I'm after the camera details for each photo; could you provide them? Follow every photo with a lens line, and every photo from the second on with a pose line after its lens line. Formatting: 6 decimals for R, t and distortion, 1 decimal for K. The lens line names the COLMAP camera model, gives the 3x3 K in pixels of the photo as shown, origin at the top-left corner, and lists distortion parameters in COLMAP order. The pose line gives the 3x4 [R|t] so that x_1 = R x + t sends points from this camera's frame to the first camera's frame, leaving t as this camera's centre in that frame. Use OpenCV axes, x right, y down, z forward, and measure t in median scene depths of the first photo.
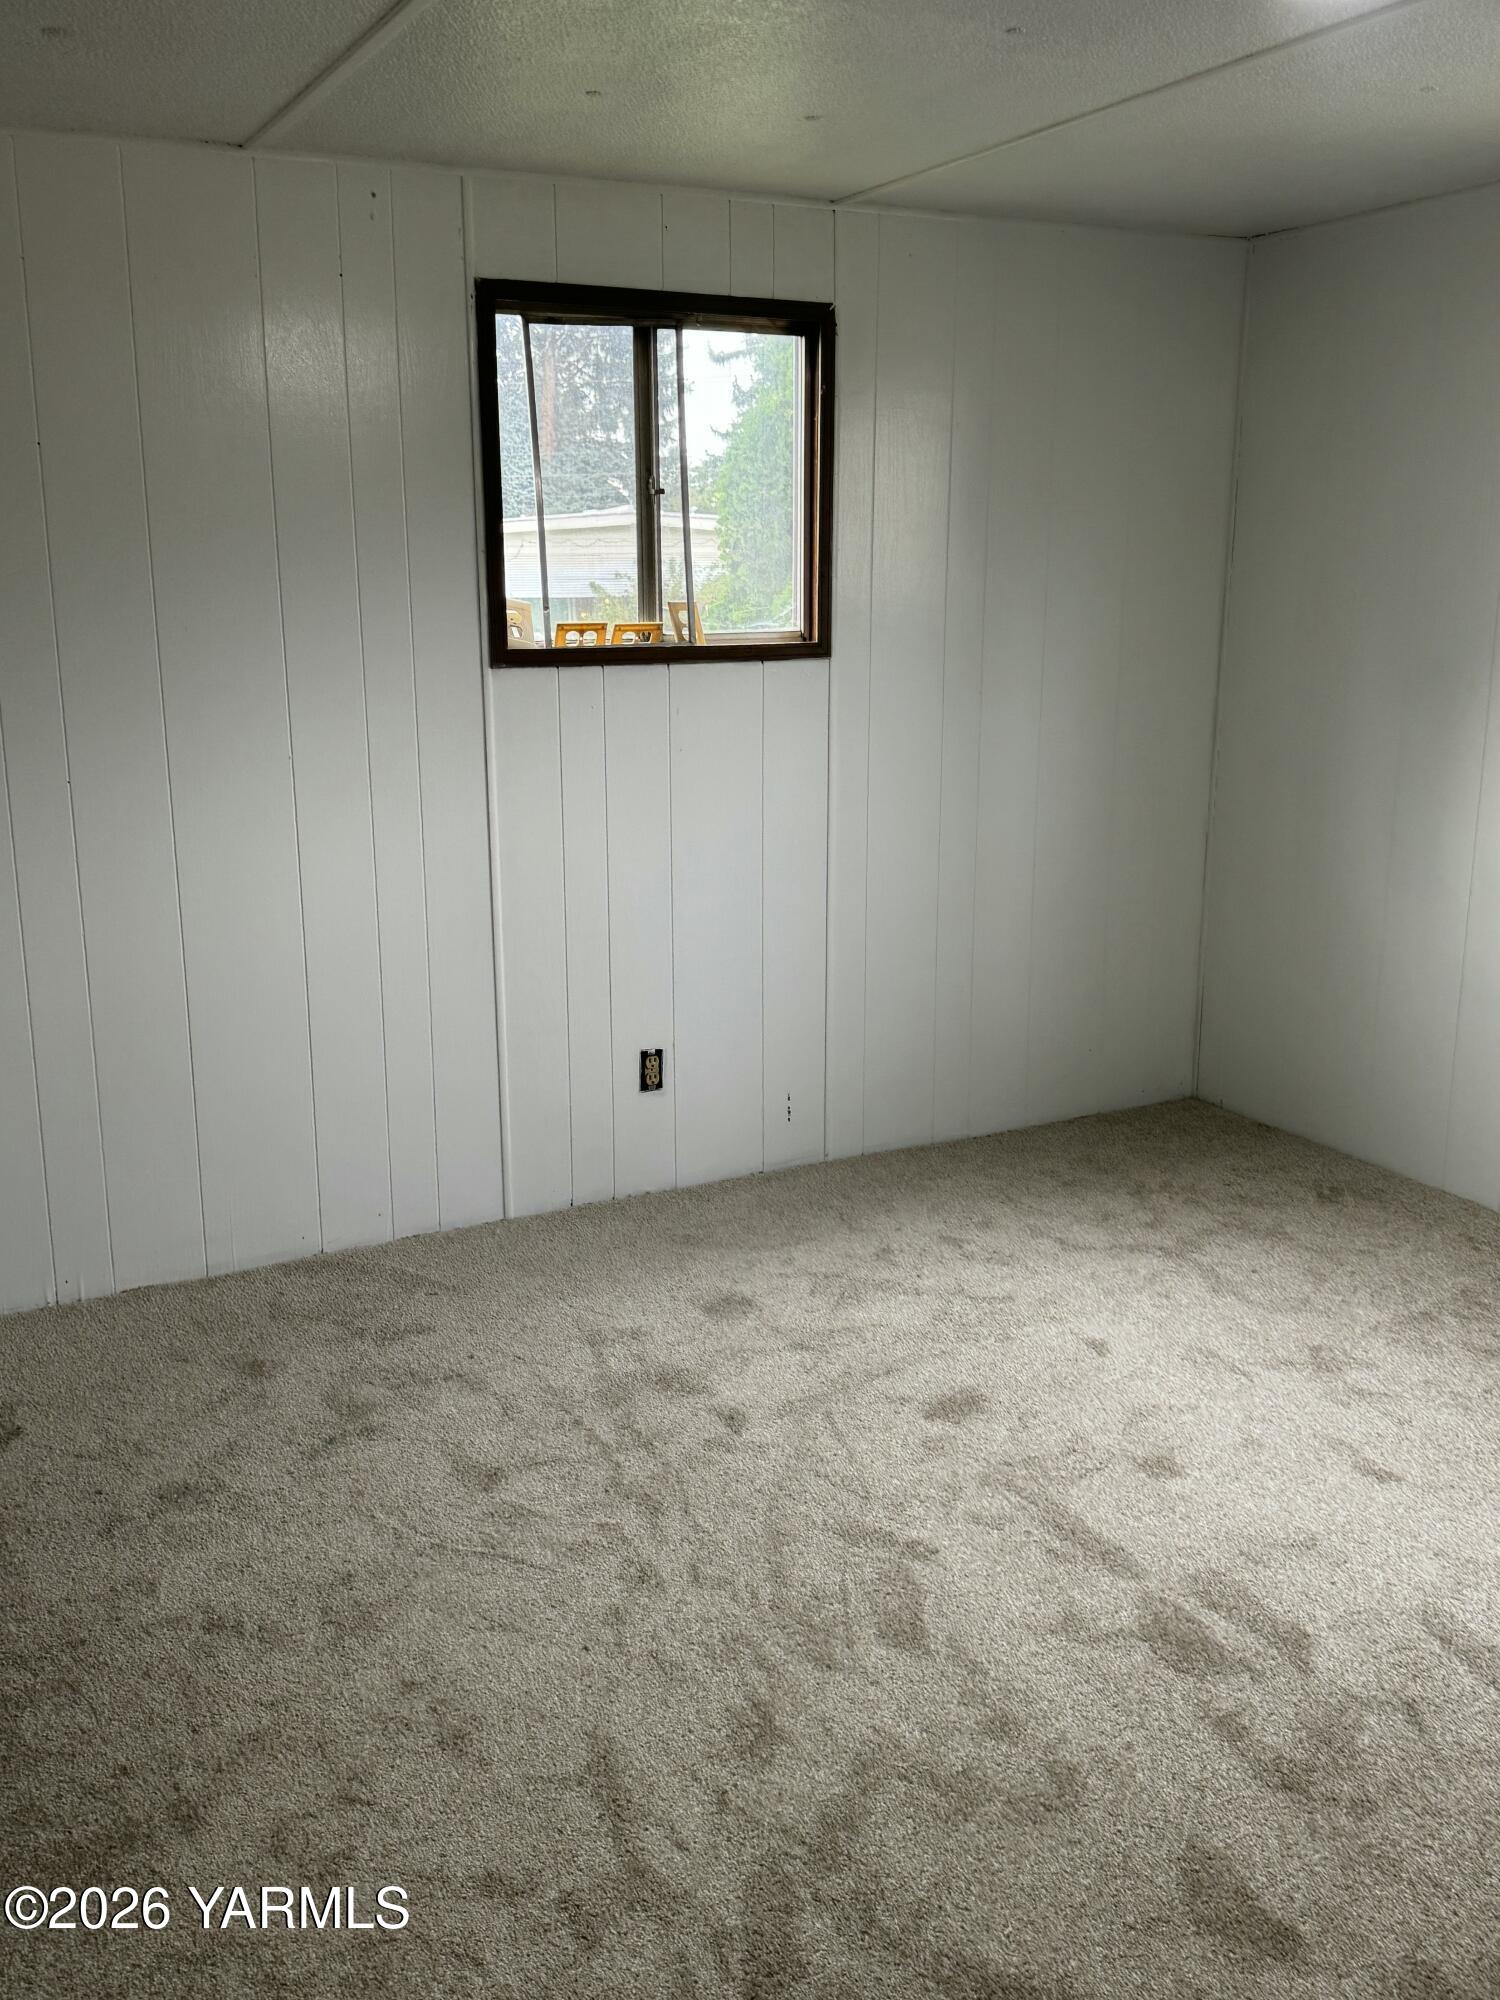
lens RADIAL K [[1729.8, 0, 750.0], [0, 1729.8, 1000.0], [0, 0, 1]] dist [0.149798, -0.305417]
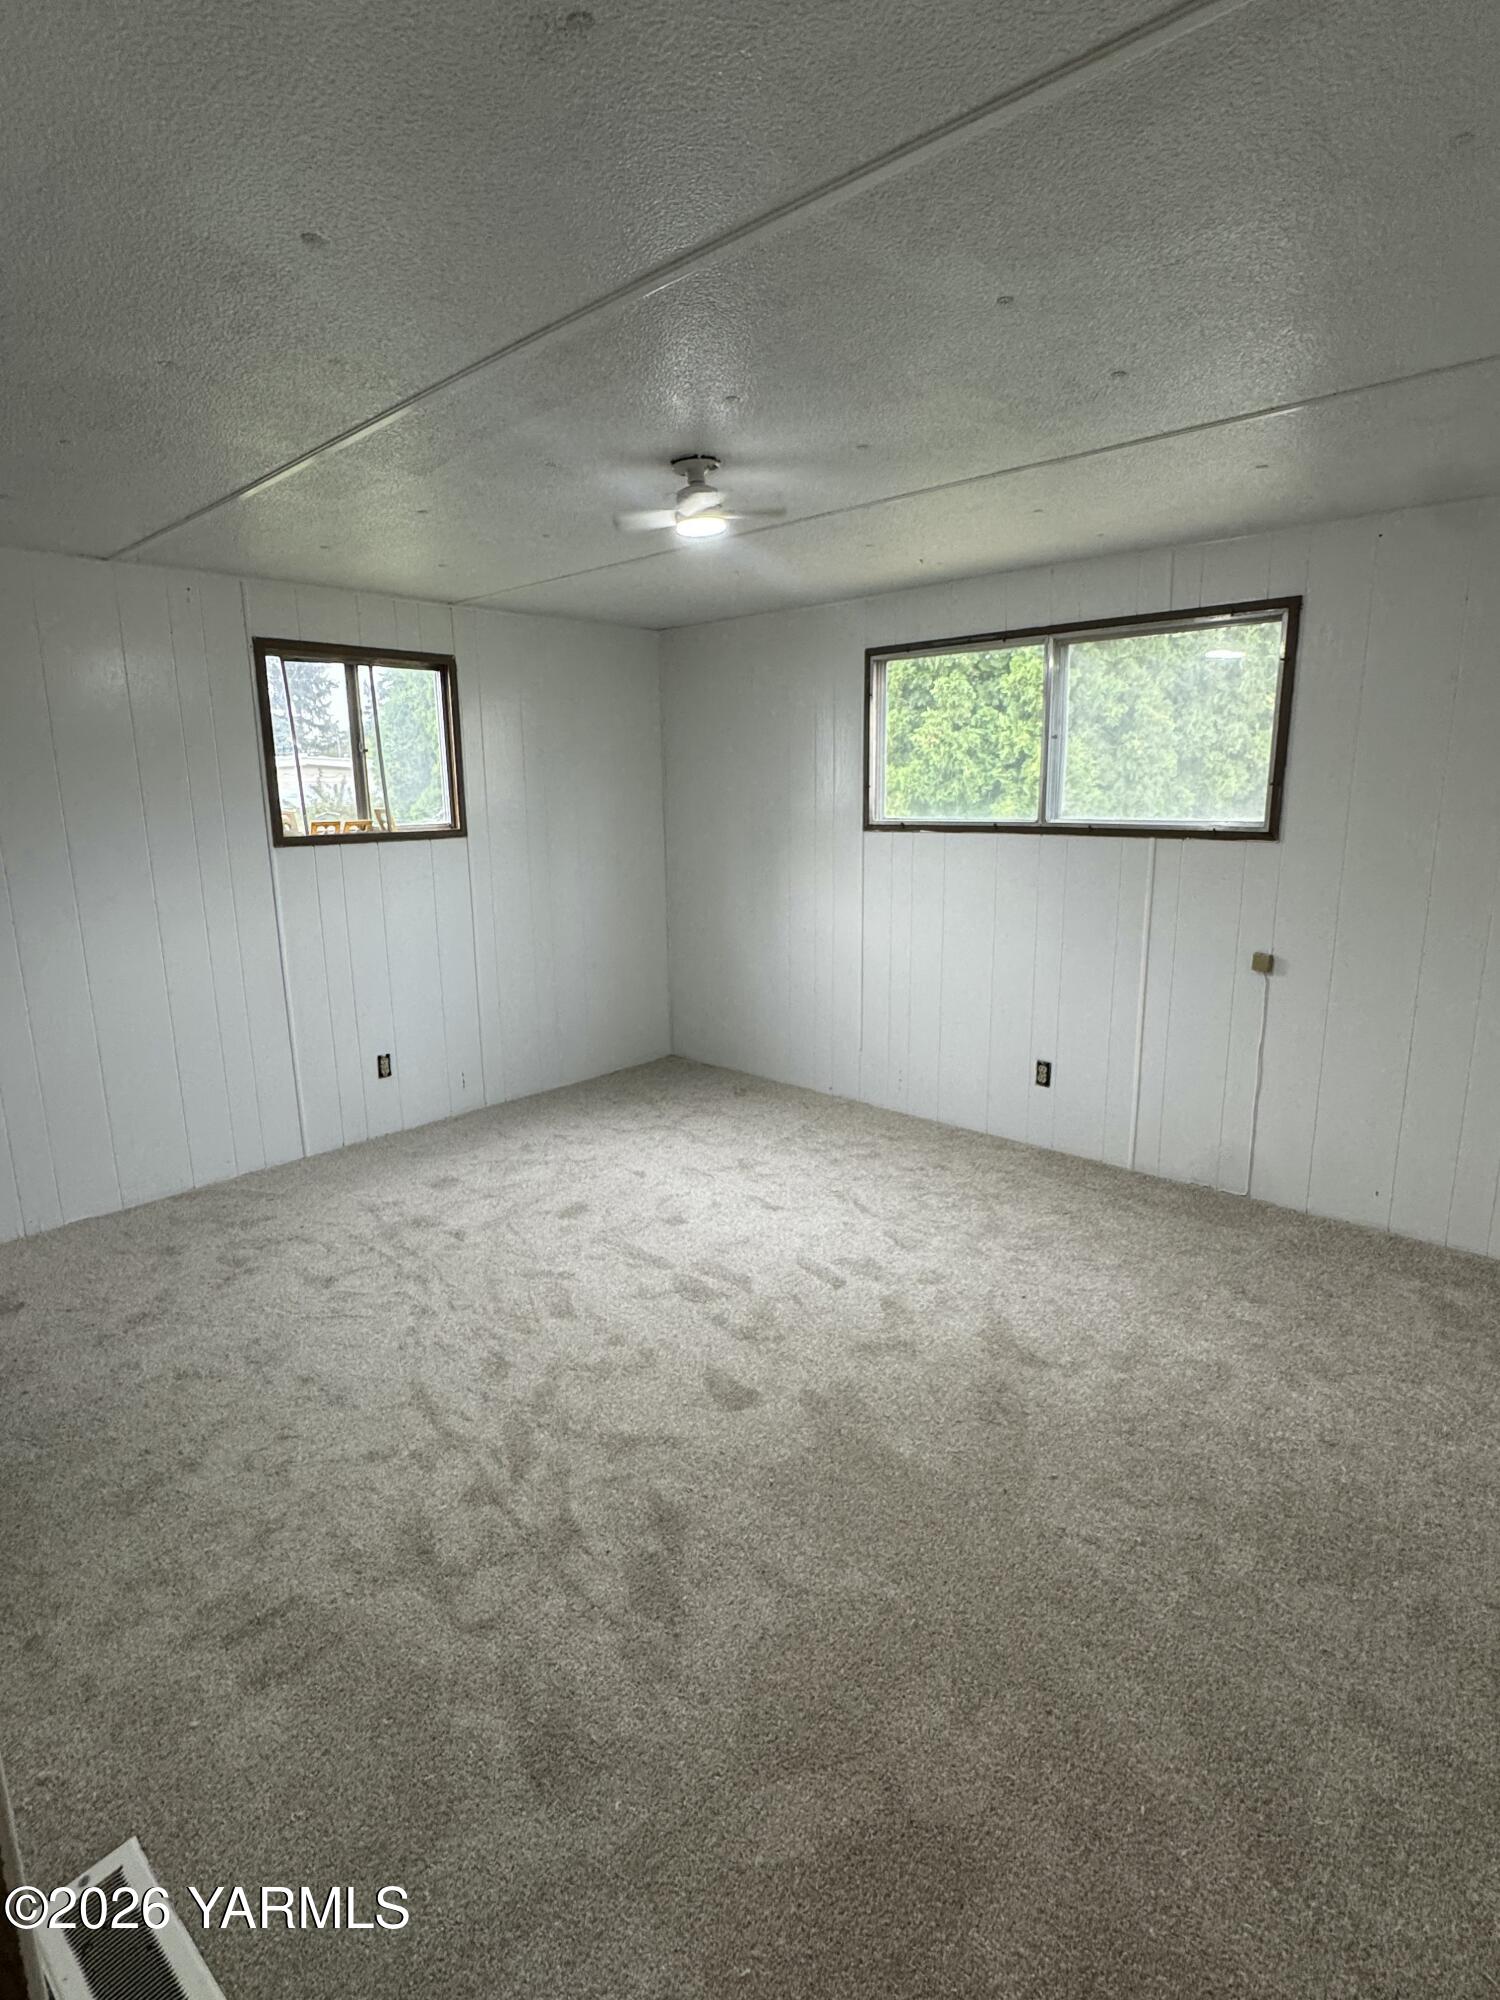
lens RADIAL K [[990.9, 0, 750.0], [0, 990.9, 1000.0], [0, 0, 1]] dist [-0.001155, -0.000479]
pose [[0.939197, -0.080616, 0.333781, -0.048740], [0.091087, 0.995717, -0.015812, 0.029960], [-0.331077, 0.045253, 0.942518, -0.131649]]
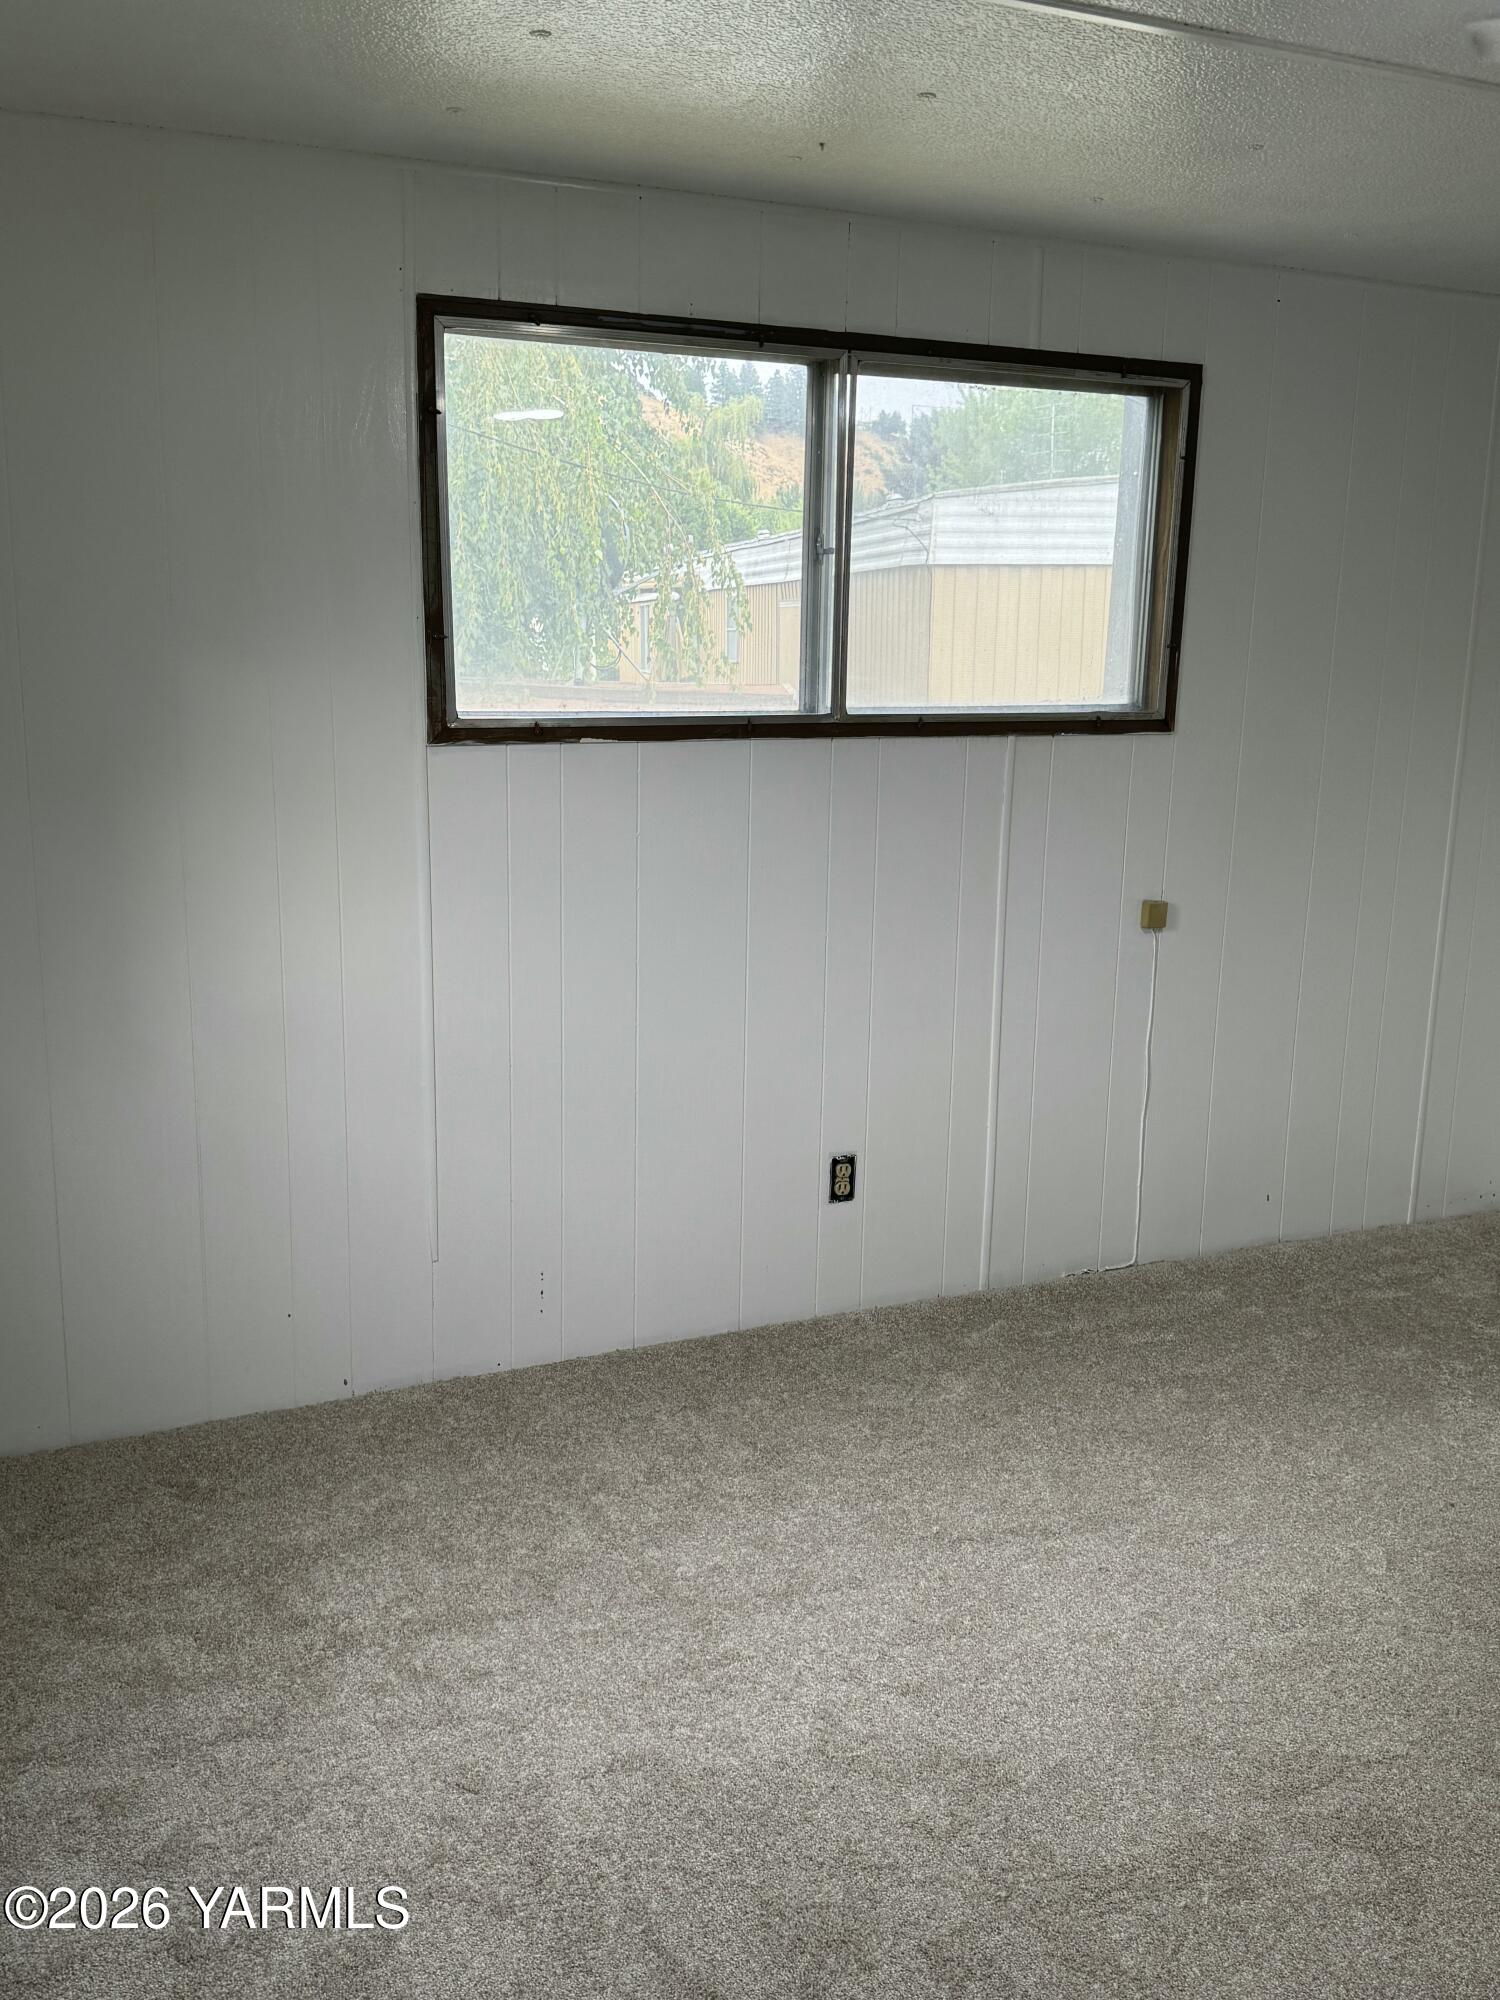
lens RADIAL K [[1768.9, 0, 750.0], [0, 1768.9, 1000.0], [0, 0, 1]] dist [0.162784, -0.328996]
pose [[0.054340, -0.201069, 0.978069, -0.455463], [0.224251, 0.956952, 0.184269, -0.221219], [-0.973015, 0.209320, 0.097090, 0.869965]]
